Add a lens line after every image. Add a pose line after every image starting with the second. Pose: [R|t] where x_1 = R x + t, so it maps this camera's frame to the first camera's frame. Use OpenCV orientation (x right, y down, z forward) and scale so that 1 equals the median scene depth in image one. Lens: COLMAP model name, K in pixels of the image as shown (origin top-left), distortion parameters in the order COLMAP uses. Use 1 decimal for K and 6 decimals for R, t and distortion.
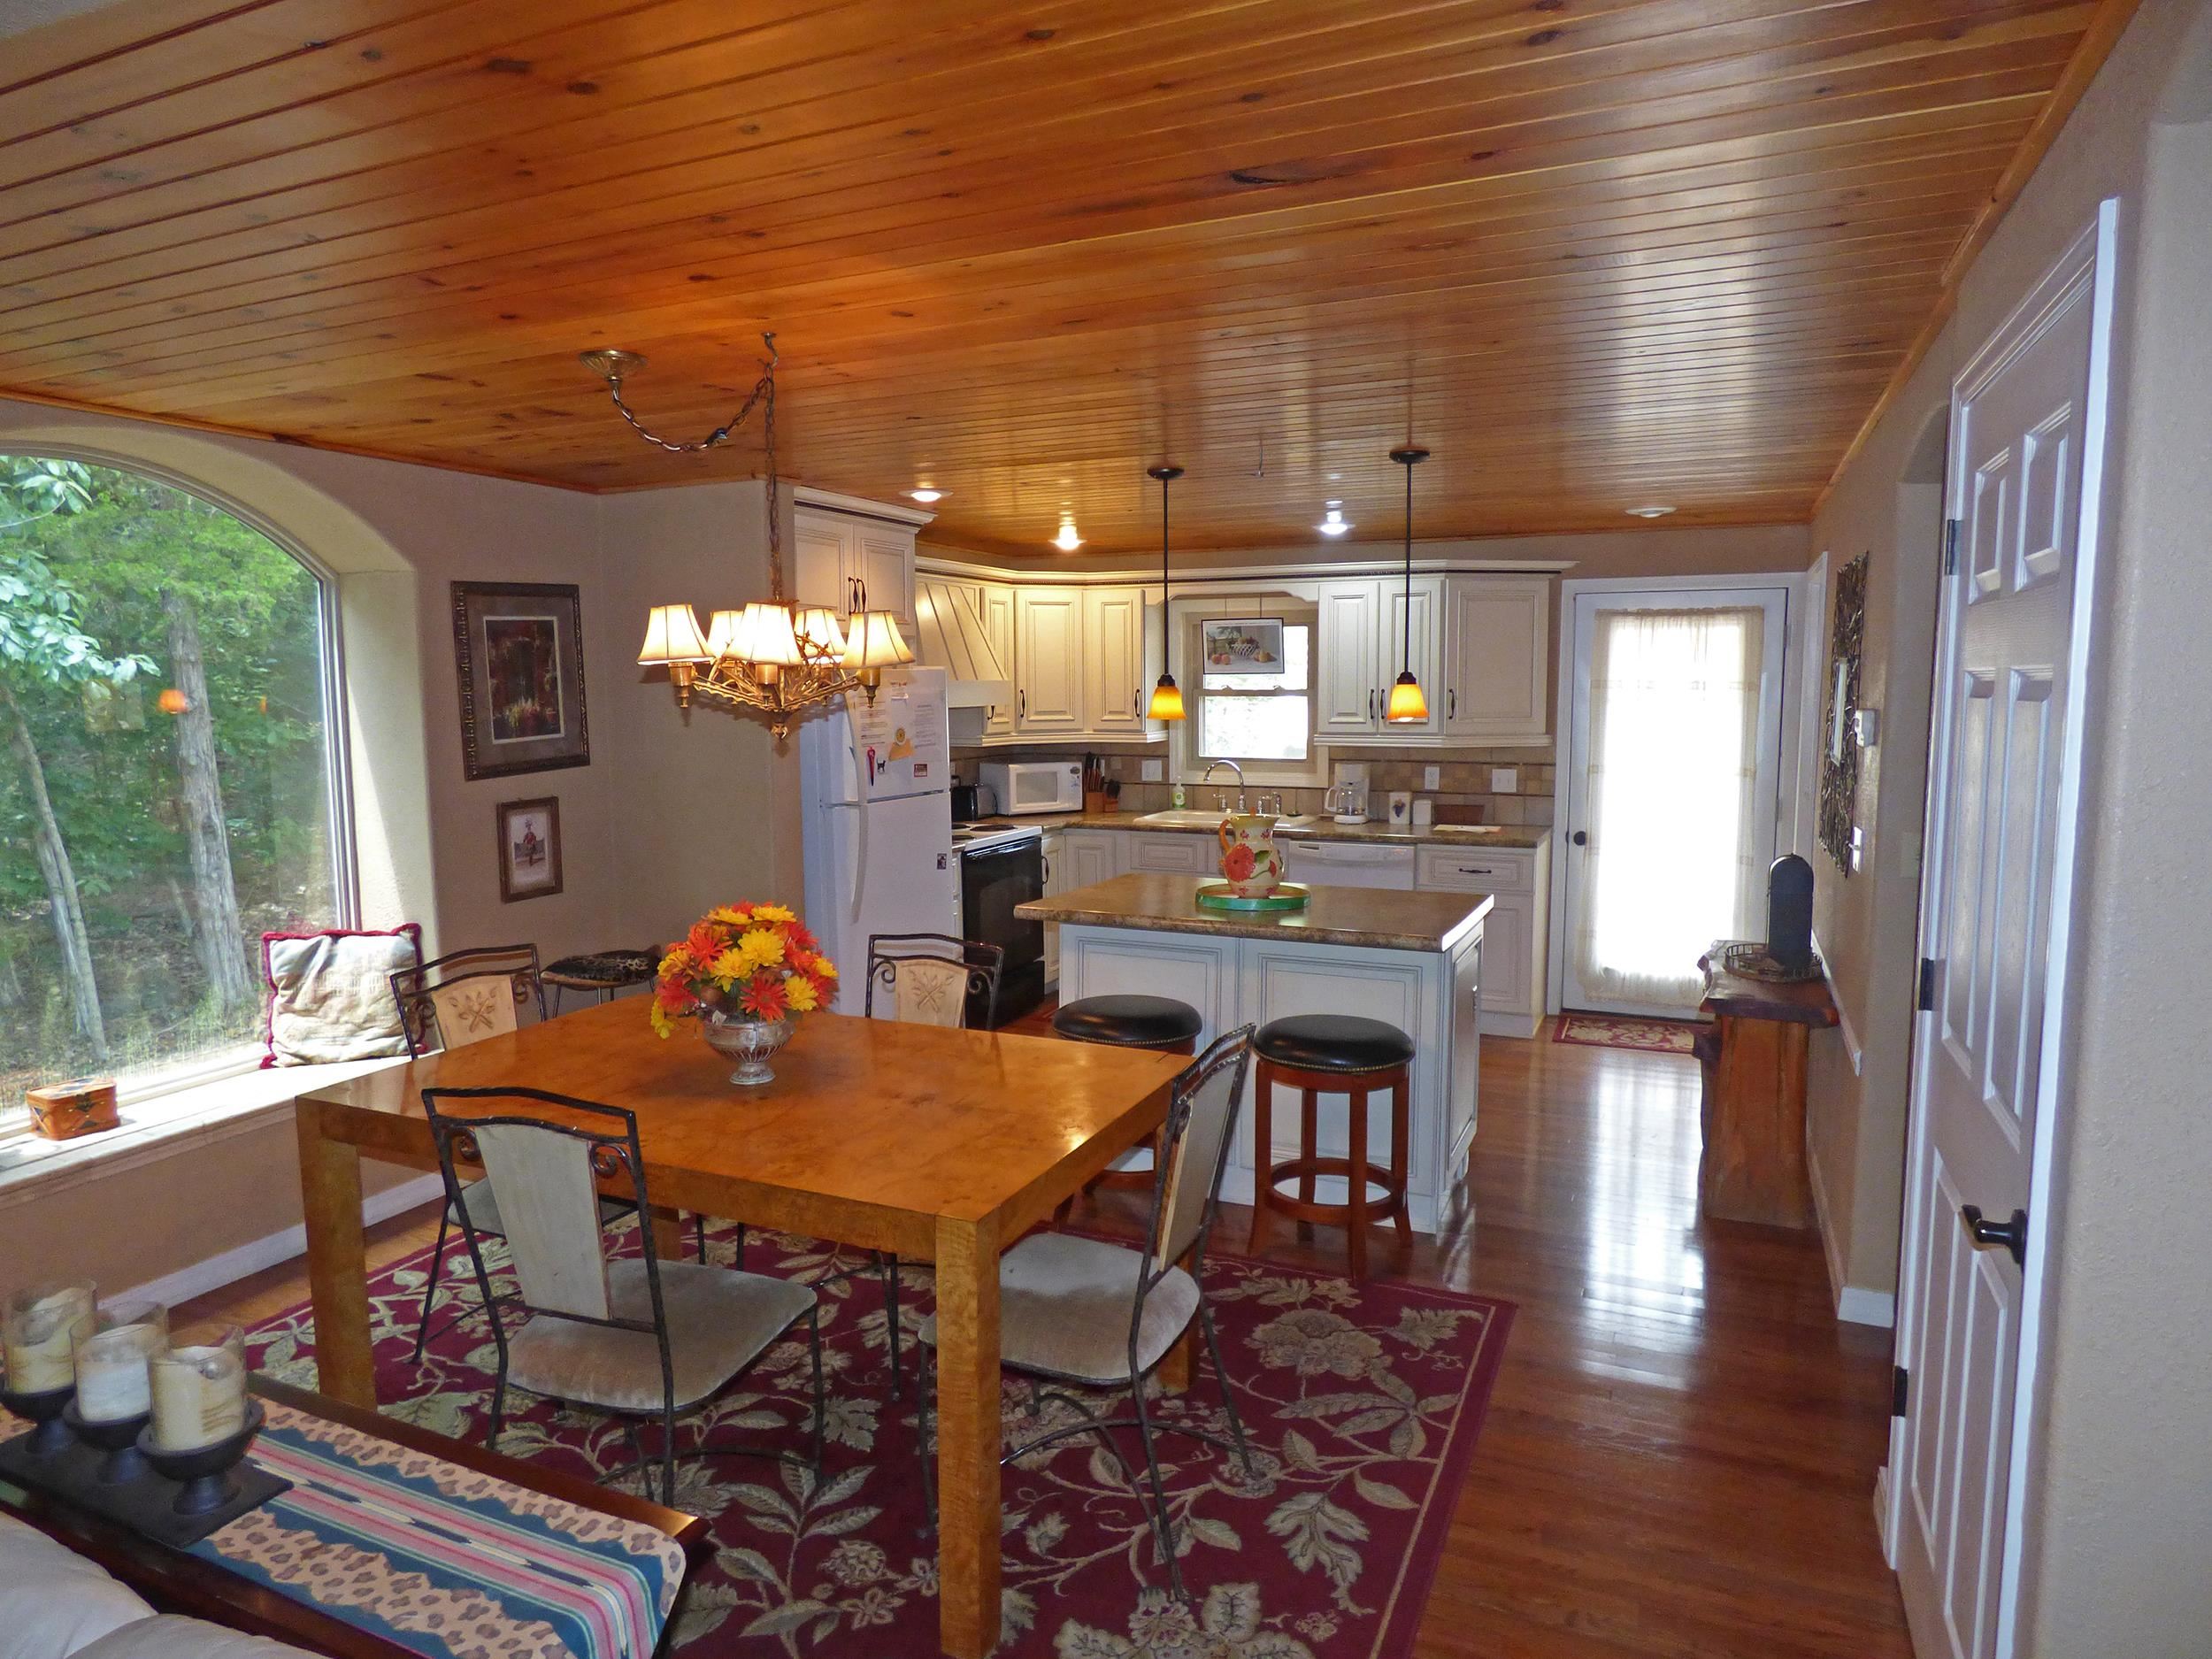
lens RADIAL K [[1358.4, 0, 1106.0], [0, 1358.4, 829.5], [0, 0, 1]] dist [-0.004134, 0.000100]
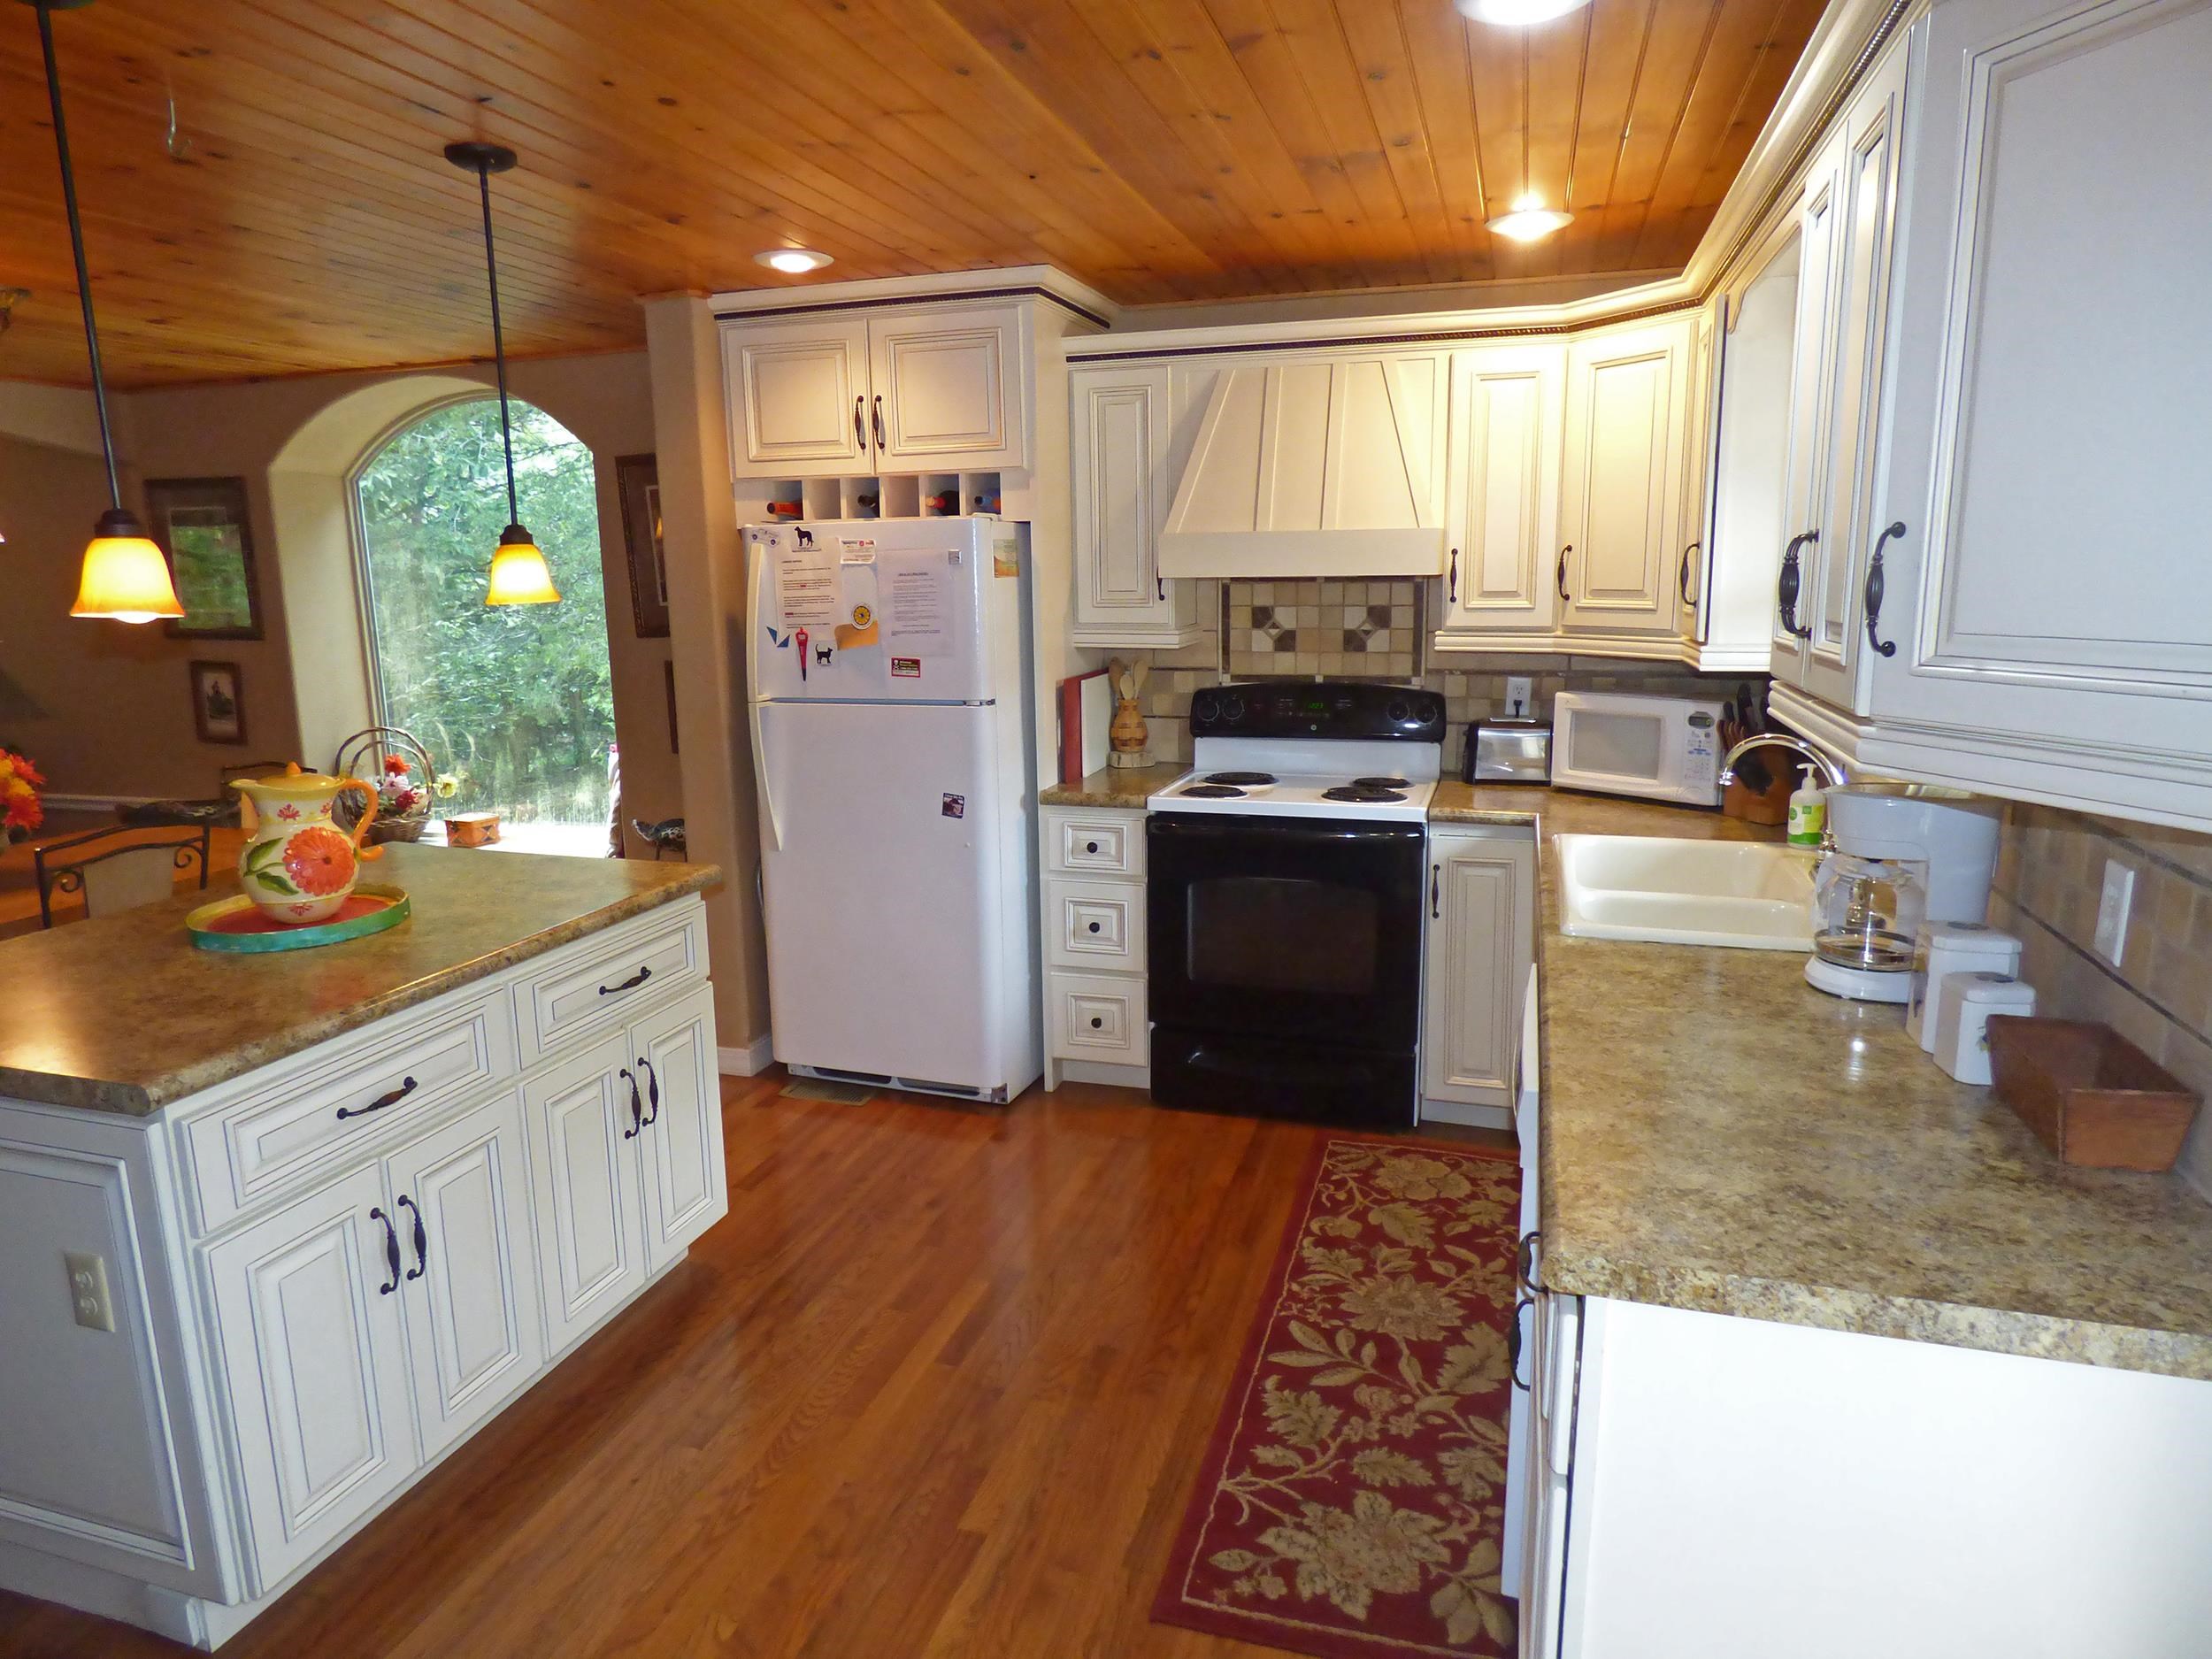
lens RADIAL K [[1373.0, 0, 1106.0], [0, 1373.0, 829.5], [0, 0, 1]] dist [-0.030138, -0.000246]
pose [[0.120021, 0.193427, -0.973746, 0.450008], [-0.093765, 0.978660, 0.182846, -0.078831], [0.988334, 0.069358, 0.135596, 0.793781]]
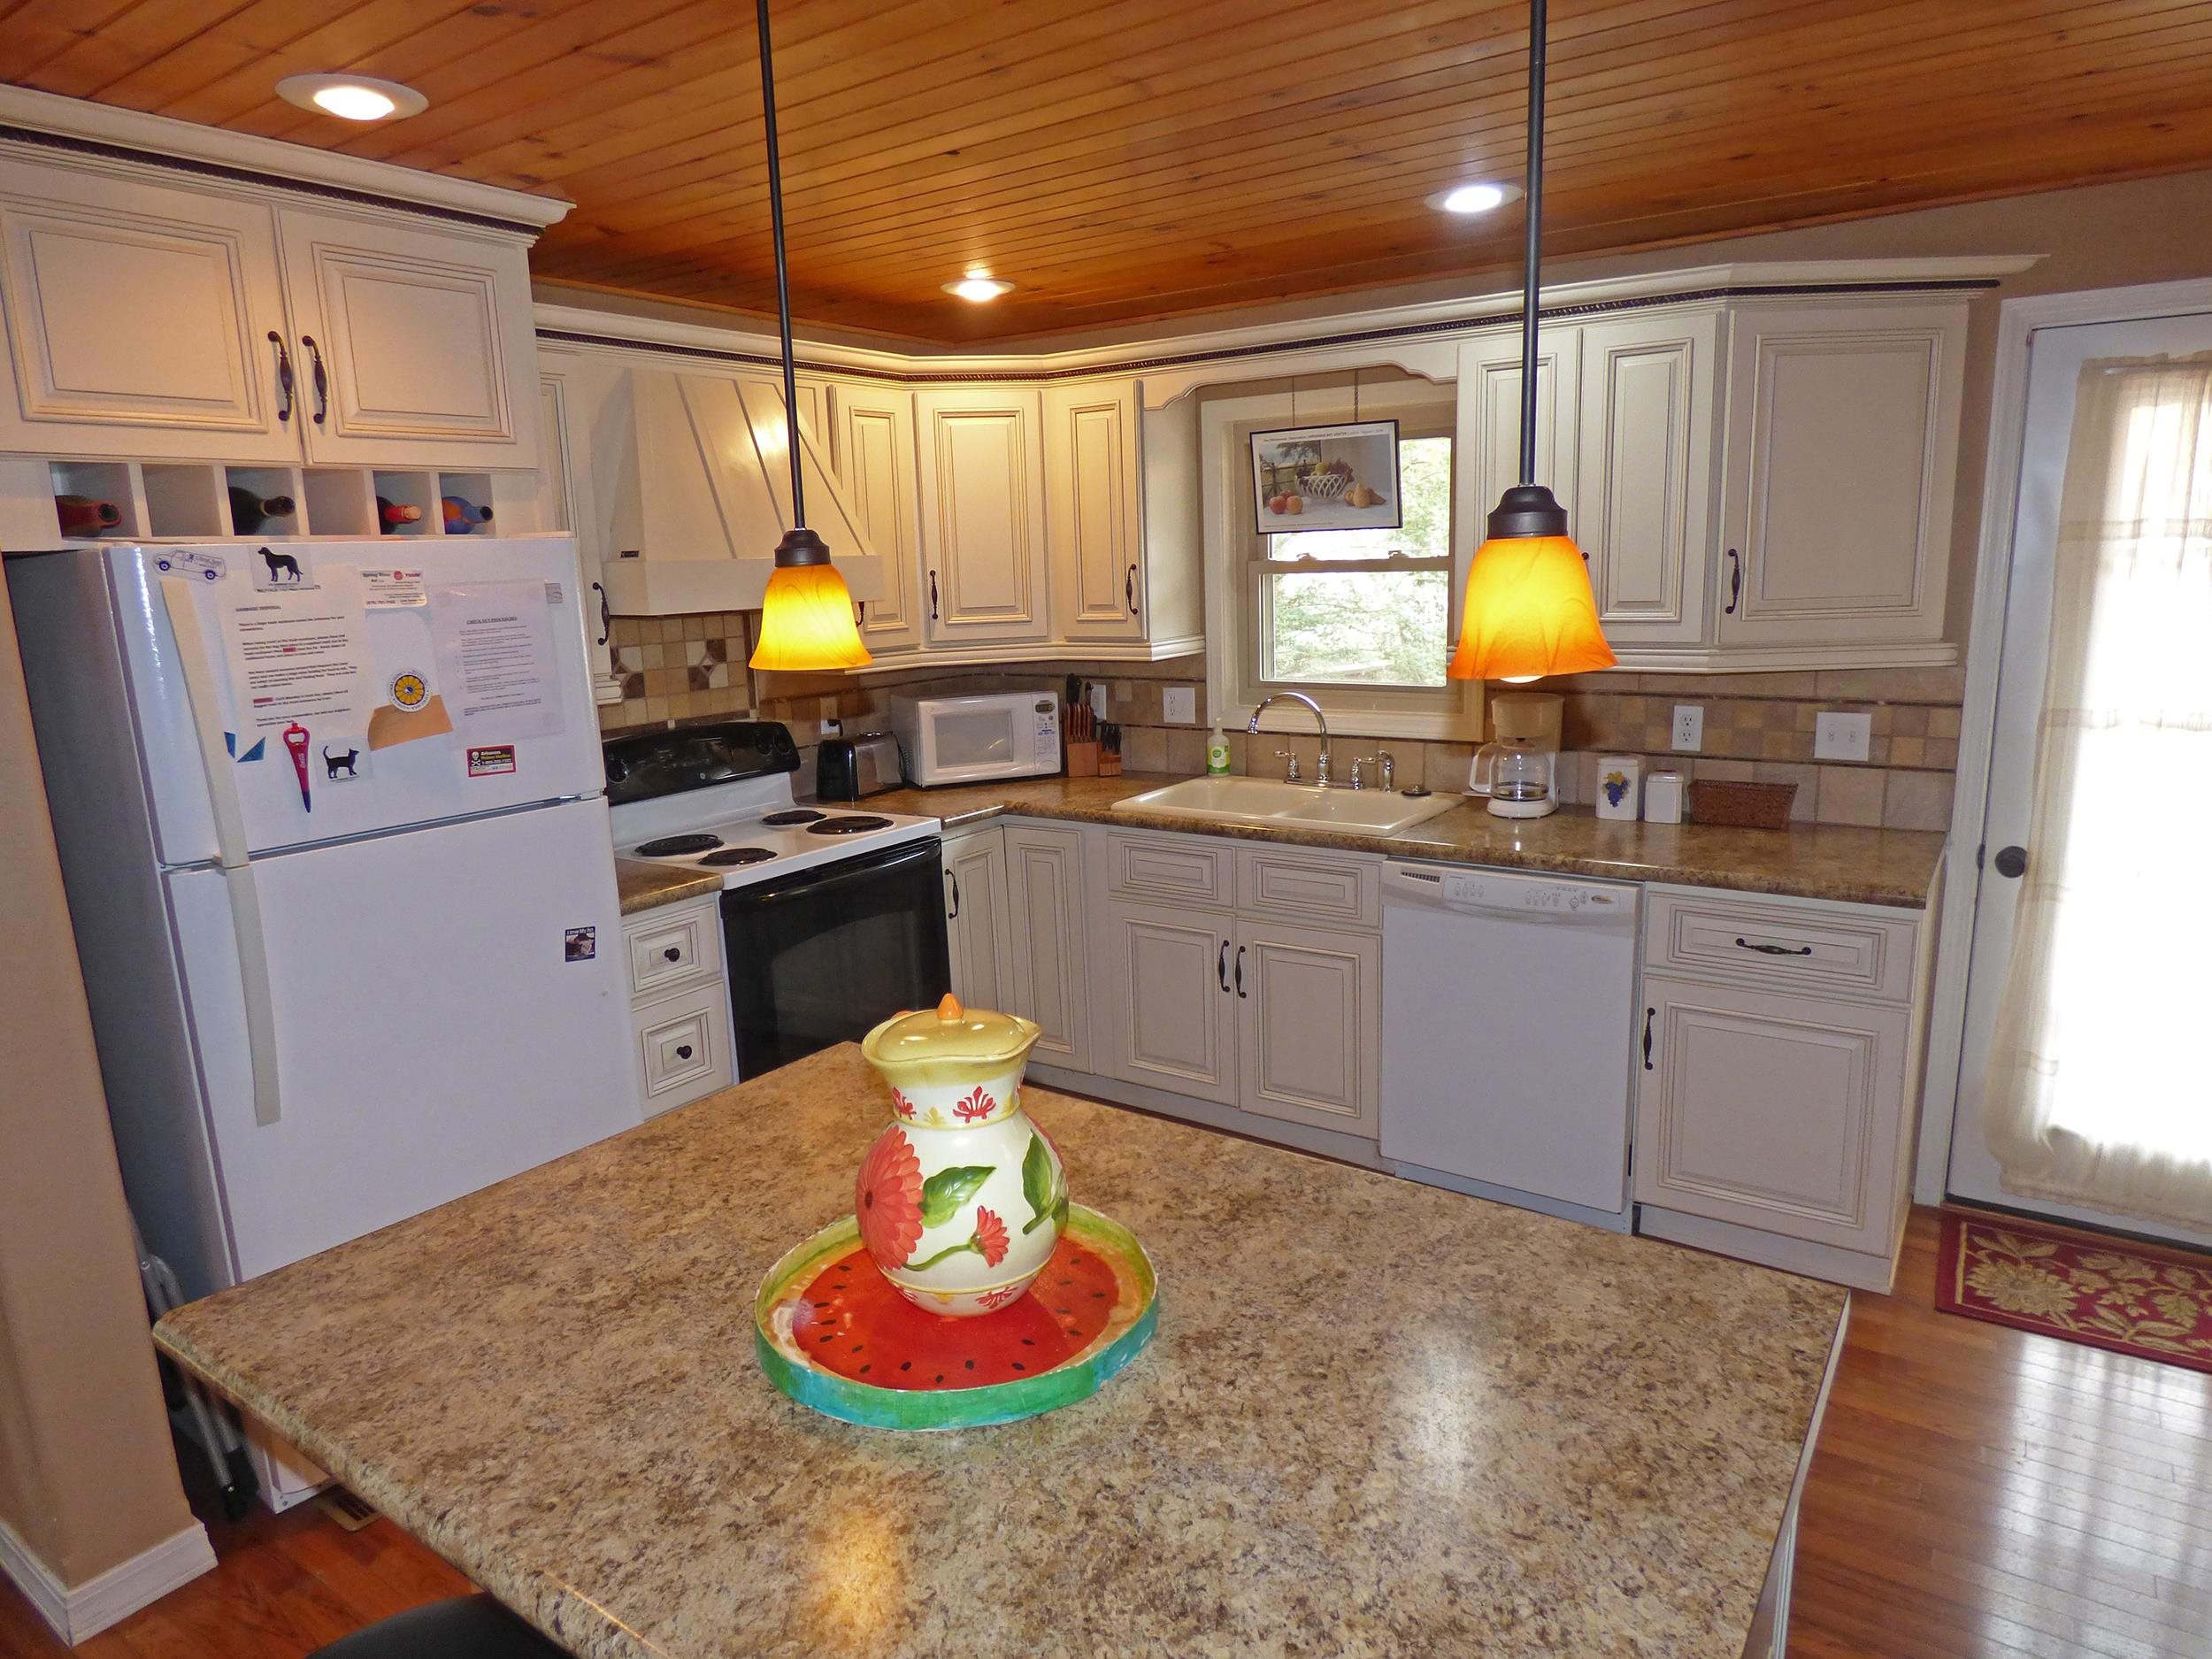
lens RADIAL K [[1358.4, 0, 1106.0], [0, 1358.4, 829.5], [0, 0, 1]] dist [-0.004134, 0.000100]
pose [[0.982584, 0.010606, -0.185515, 0.120931], [0.006684, 0.995706, 0.092325, -0.048381], [0.185698, -0.091957, 0.978295, 0.459877]]
